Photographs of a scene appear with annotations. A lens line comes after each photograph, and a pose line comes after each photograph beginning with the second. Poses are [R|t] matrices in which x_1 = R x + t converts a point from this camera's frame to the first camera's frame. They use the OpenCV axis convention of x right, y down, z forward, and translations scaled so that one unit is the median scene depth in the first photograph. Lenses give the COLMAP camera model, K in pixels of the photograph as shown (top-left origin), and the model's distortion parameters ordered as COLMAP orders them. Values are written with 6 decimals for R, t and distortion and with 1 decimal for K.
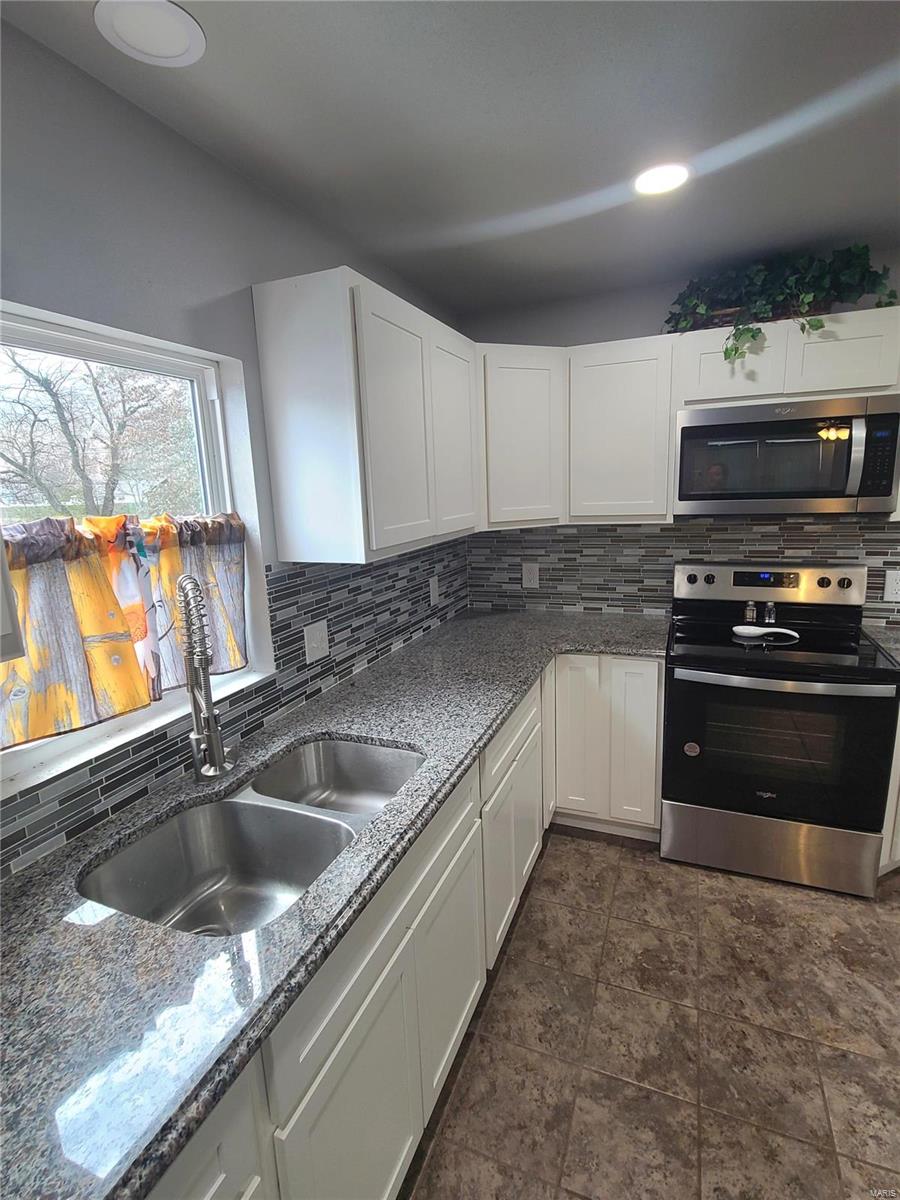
lens RADIAL K [[578.9, 0, 450.0], [0, 578.9, 600.0], [0, 0, 1]] dist [0.000266, -0.001828]
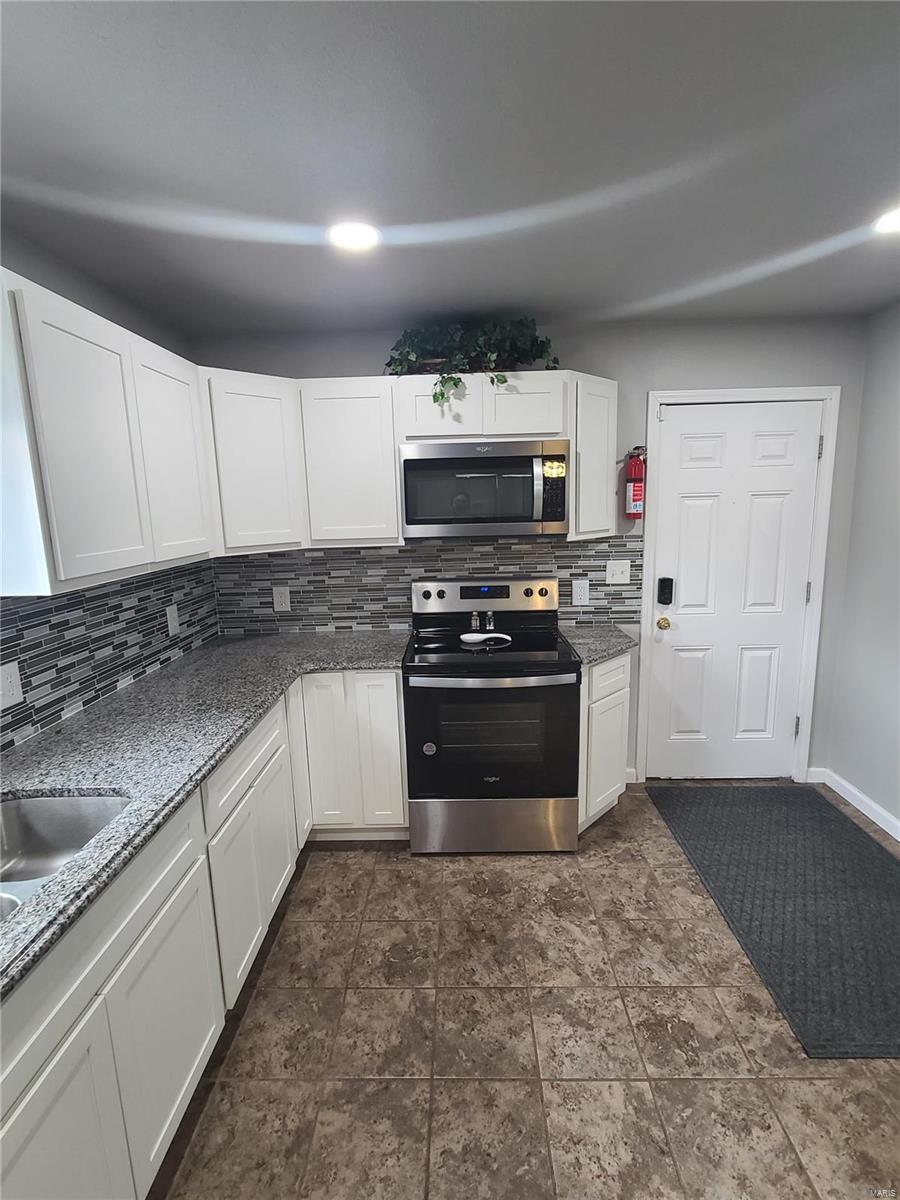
lens RADIAL K [[558.2, 0, 447.6], [0, 558.2, 599.6], [0, 0, 1]] dist [-0.000148, -0.001635]
pose [[0.933899, -0.050255, 0.353987, 0.093892], [0.063258, 0.997678, -0.025249, 0.002839], [-0.351896, 0.045973, 0.934910, -0.022699]]
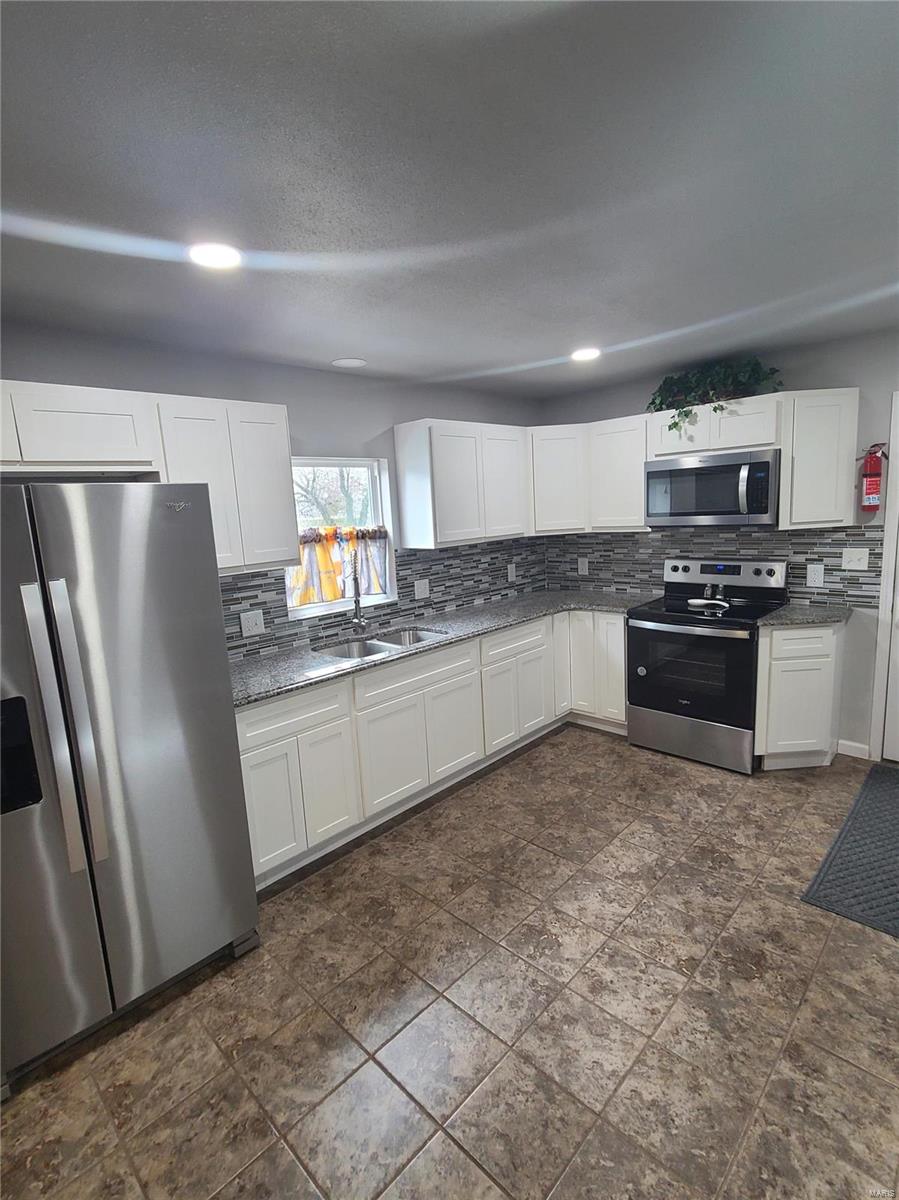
lens RADIAL K [[578.9, 0, 449.5], [0, 578.9, 600.0], [0, 0, 1]] dist [0.000266, -0.001828]
pose [[0.925800, 0.046326, -0.375164, 0.558250], [-0.053660, 0.998518, -0.009119, 0.111486], [0.374186, 0.028574, 0.926914, -0.750958]]
